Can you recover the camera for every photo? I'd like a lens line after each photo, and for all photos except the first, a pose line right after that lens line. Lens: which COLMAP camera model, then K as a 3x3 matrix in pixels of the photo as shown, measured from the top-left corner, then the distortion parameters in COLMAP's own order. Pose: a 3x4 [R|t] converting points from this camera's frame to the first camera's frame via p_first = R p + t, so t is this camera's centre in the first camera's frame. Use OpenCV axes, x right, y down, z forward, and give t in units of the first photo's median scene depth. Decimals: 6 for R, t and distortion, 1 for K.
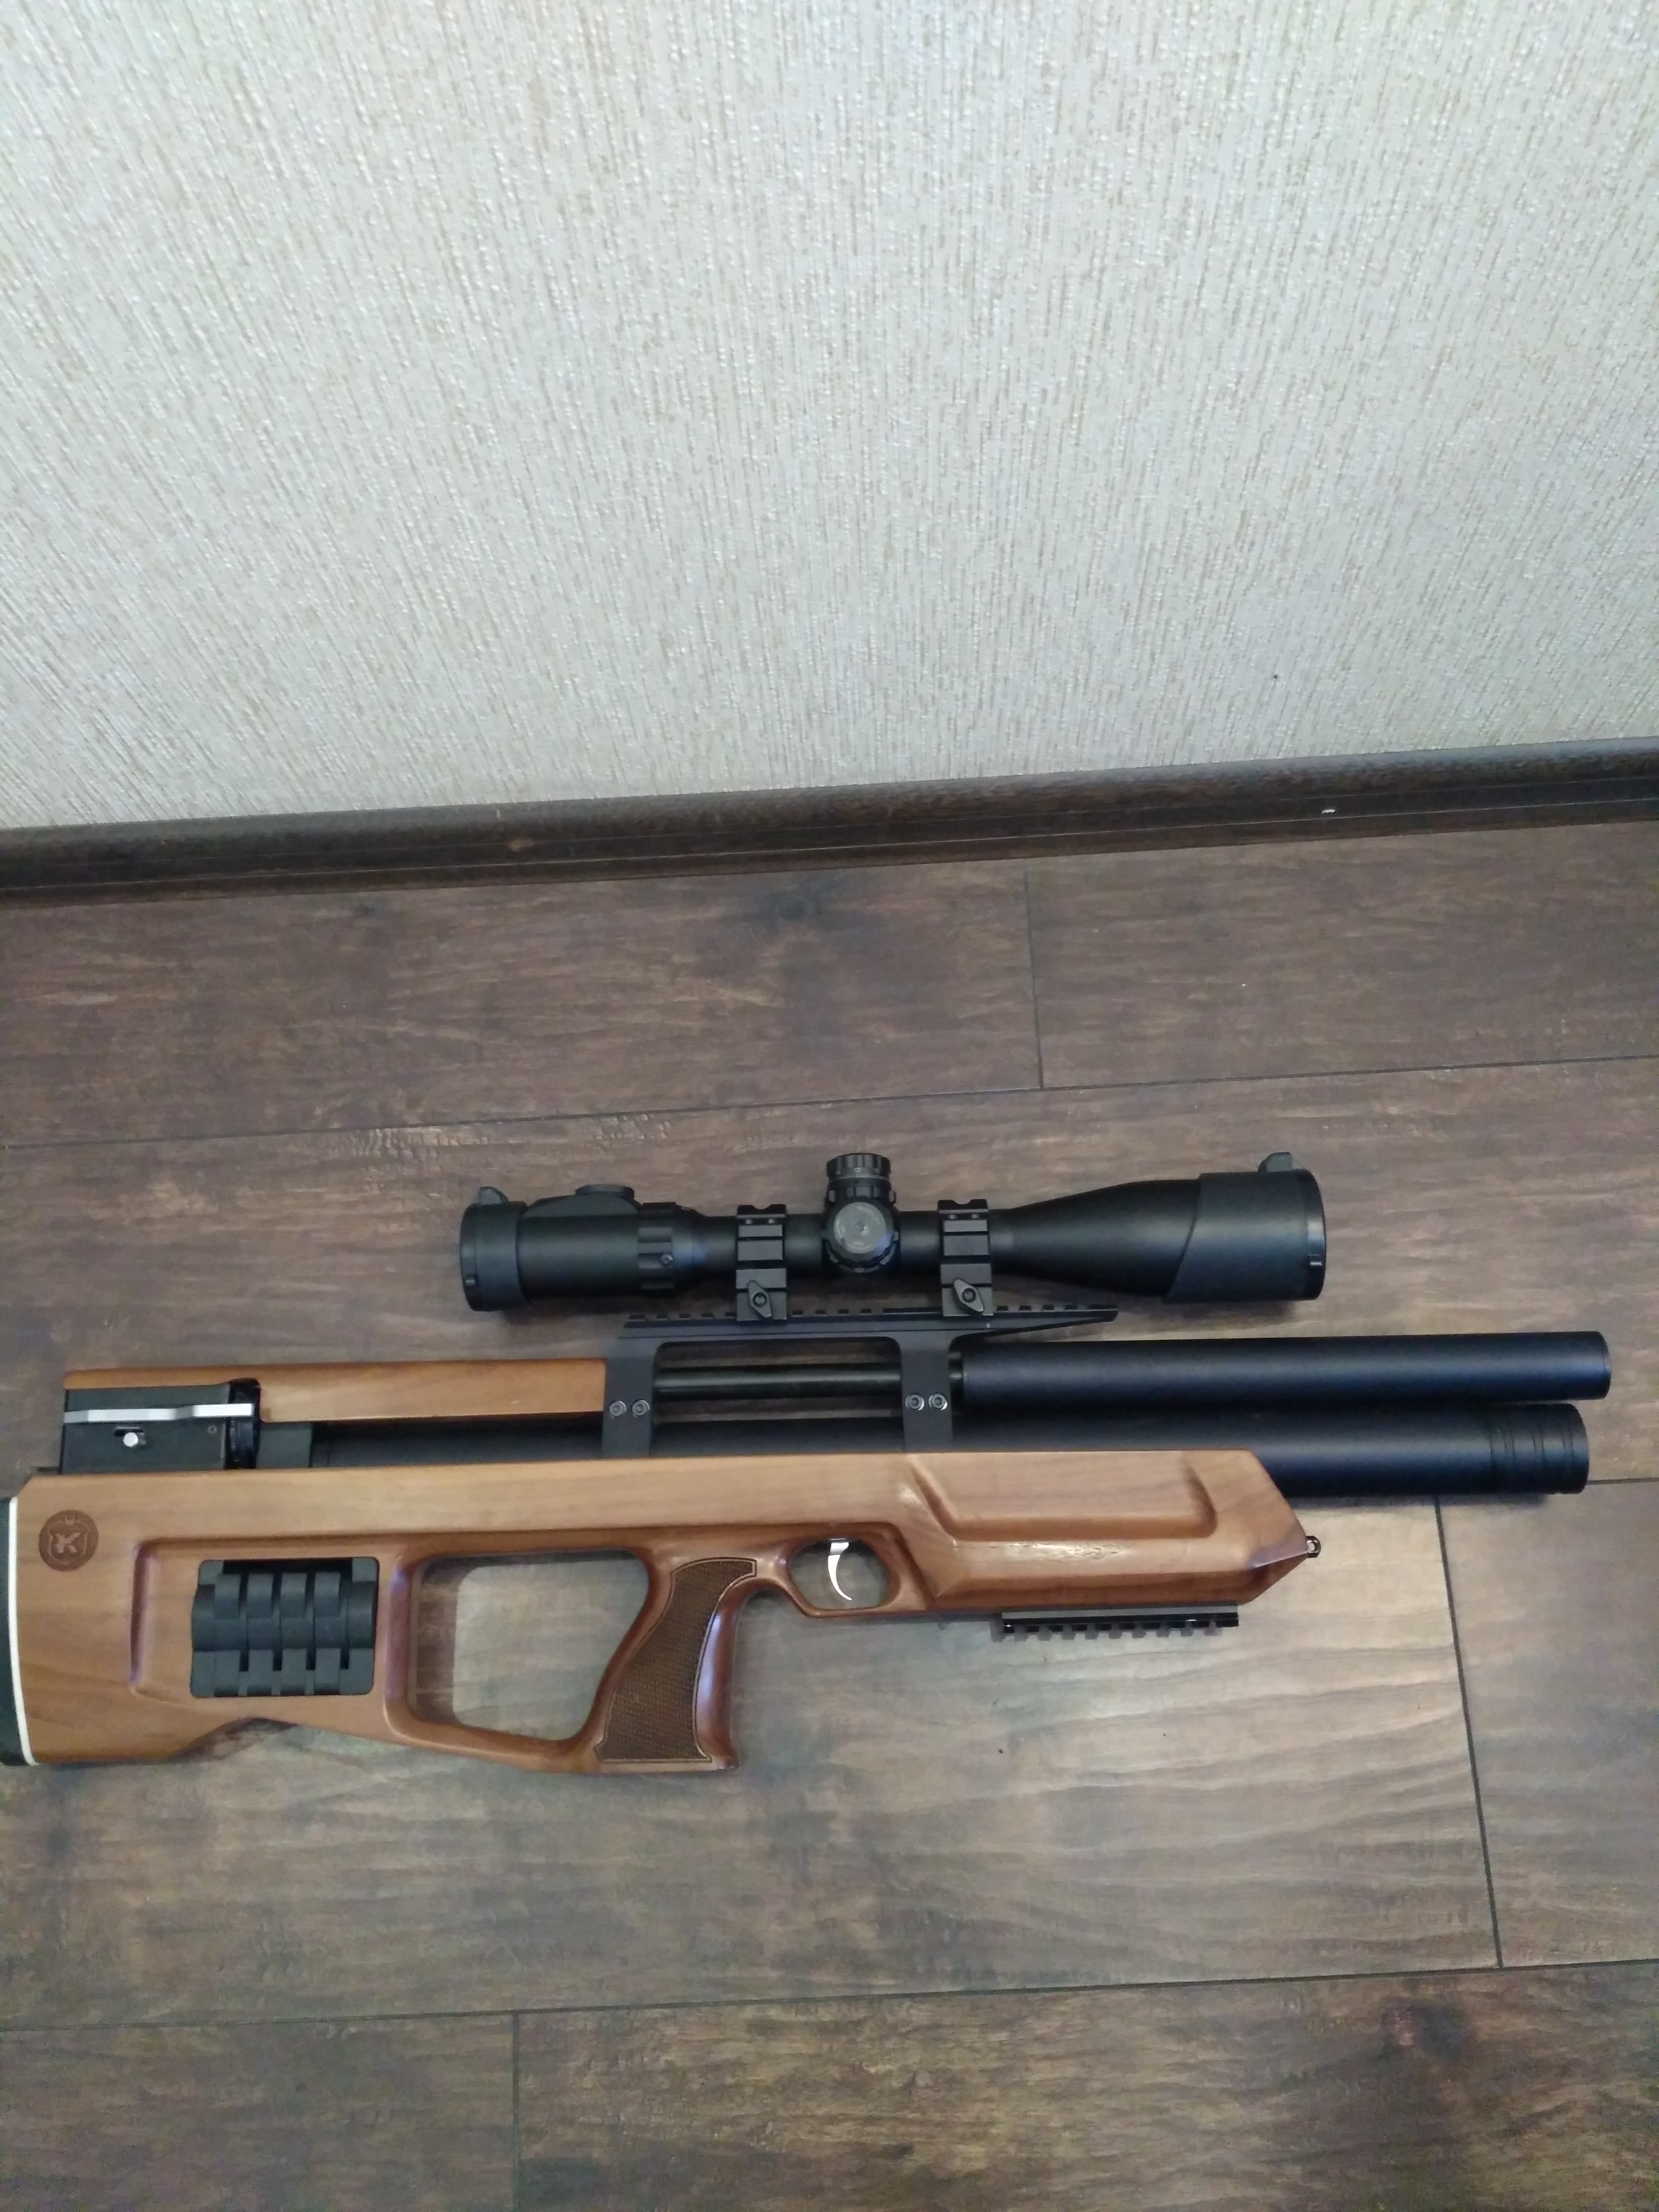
lens RADIAL K [[1909.8, 0, 817.3], [0, 1909.8, 1120.6], [0, 0, 1]] dist [0.074811, -0.140913]
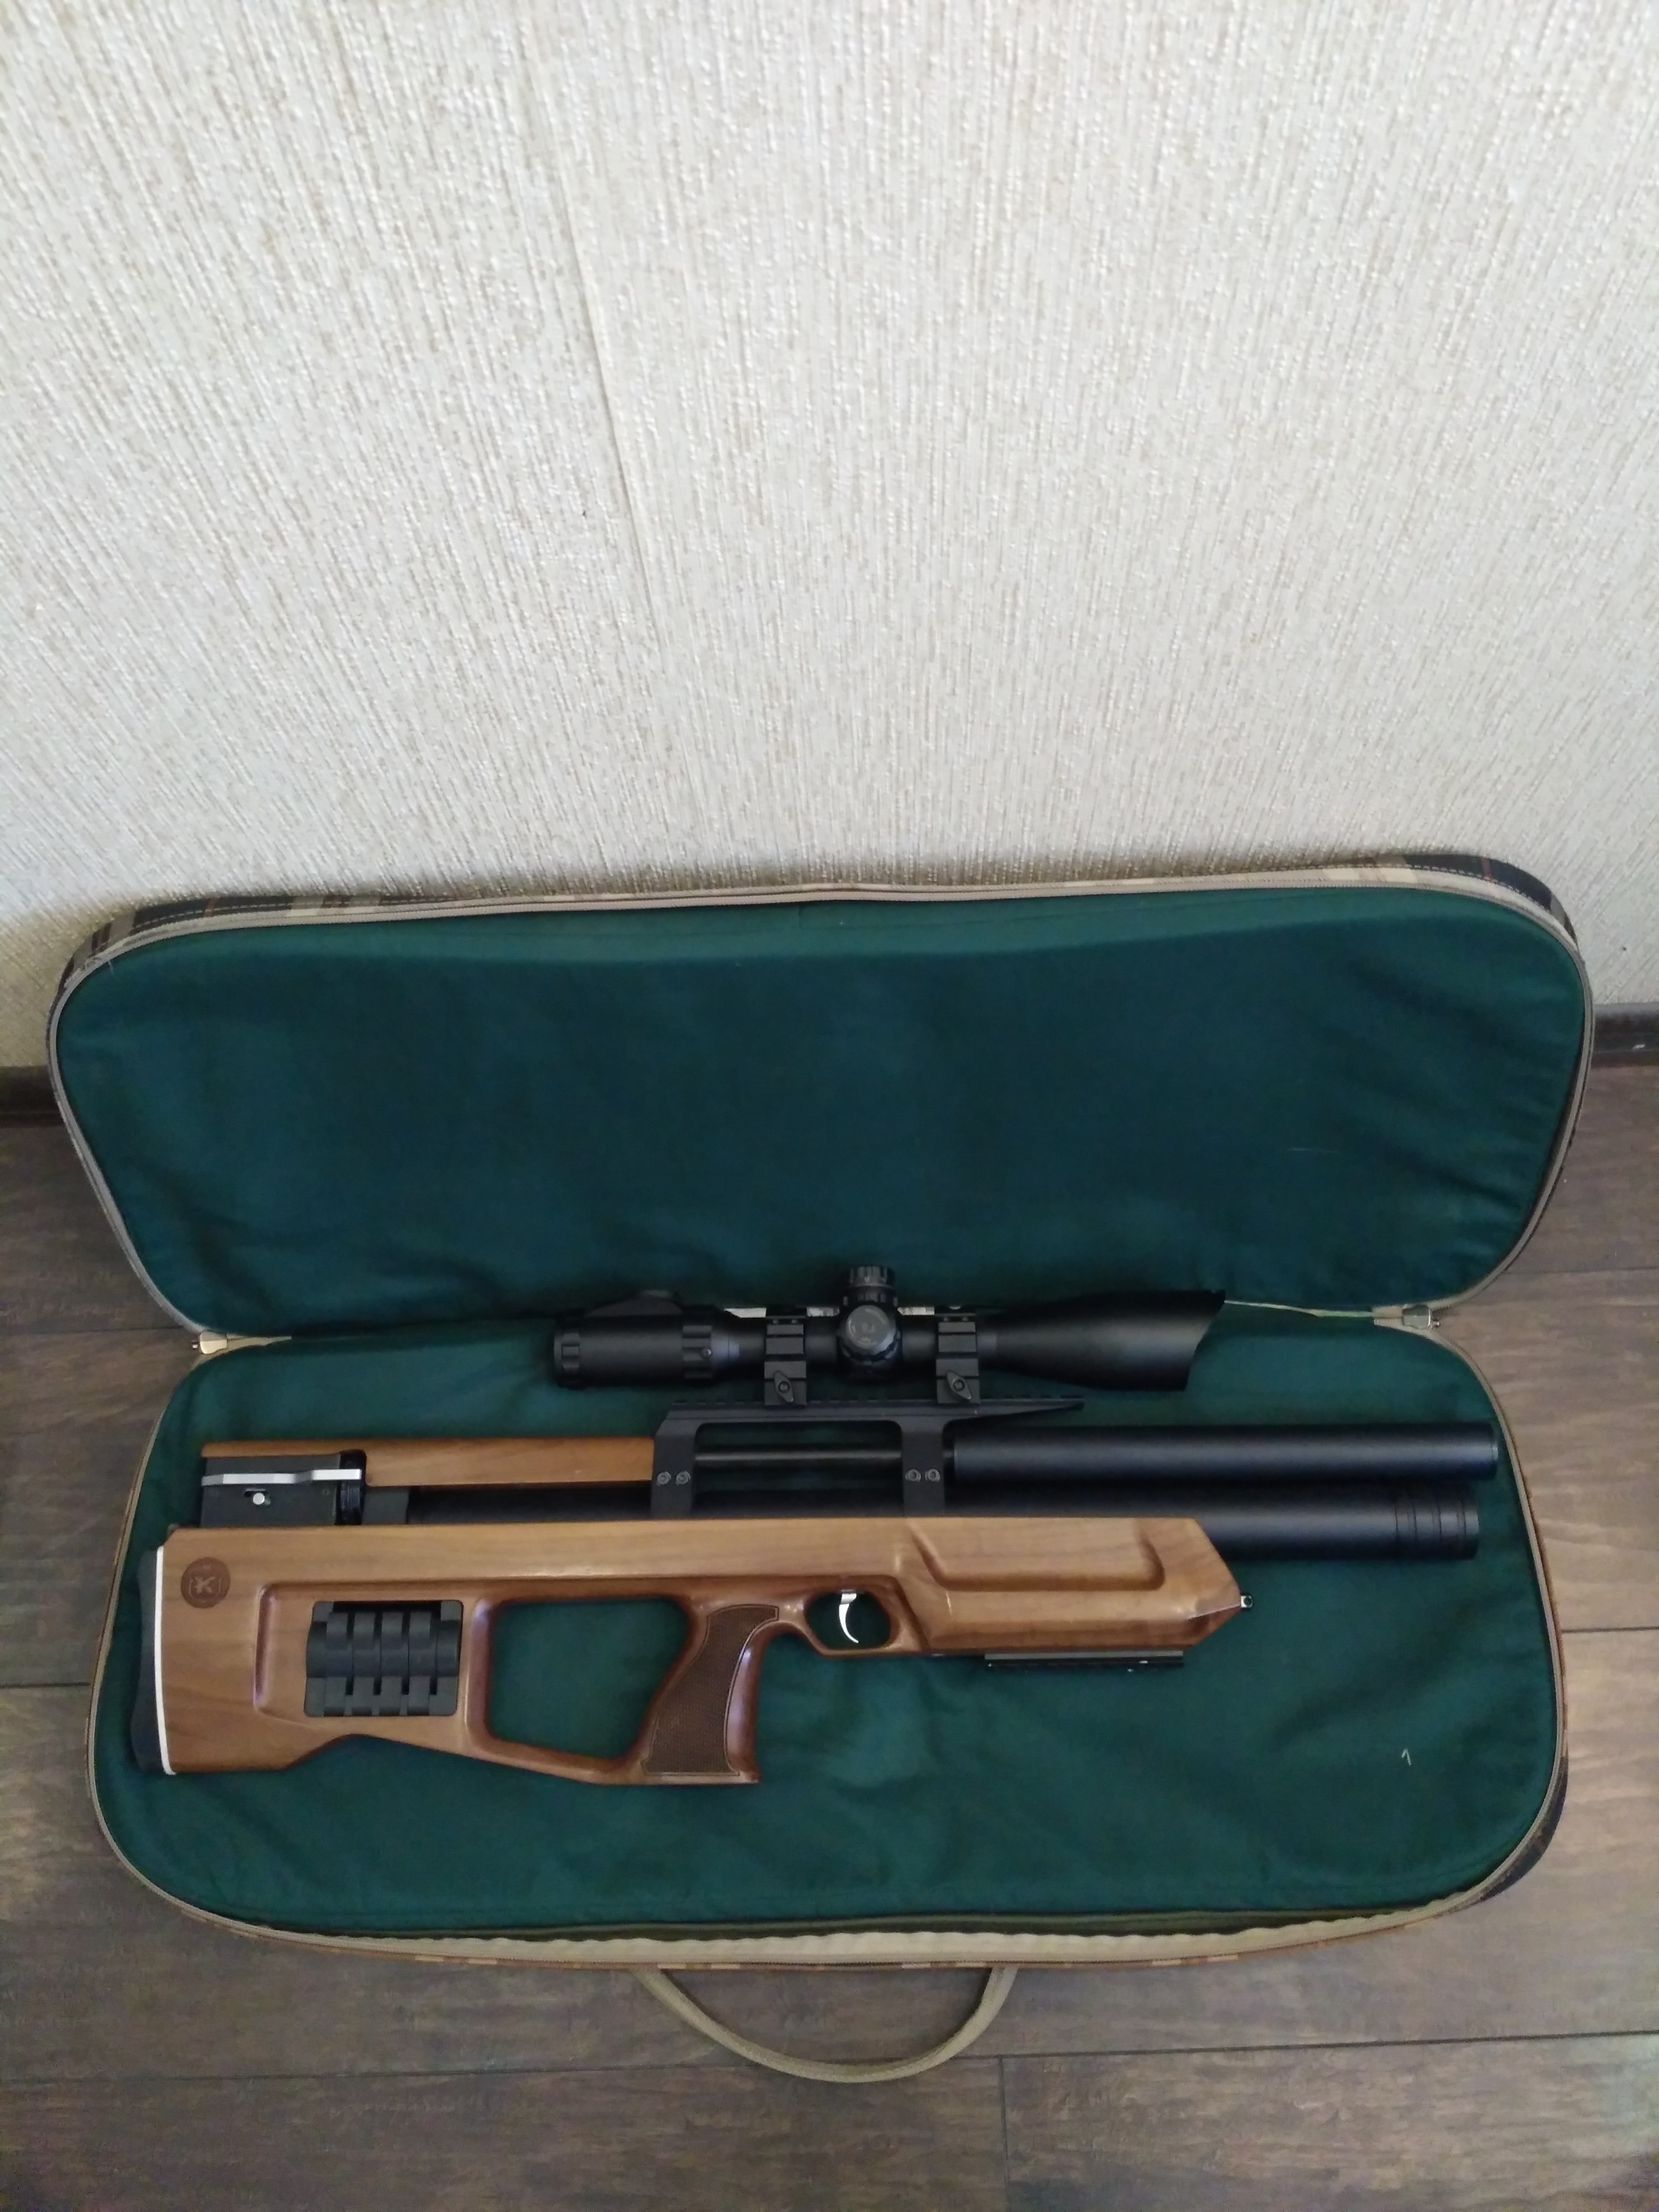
lens RADIAL K [[1909.8, 0, 821.3], [0, 1909.8, 1122.2], [0, 0, 1]] dist [0.074811, -0.140913]
pose [[0.999903, 0.013816, 0.001642, -0.280457], [-0.013756, 0.999387, -0.032189, -0.078360], [-0.002086, 0.032163, 0.999480, -0.219864]]
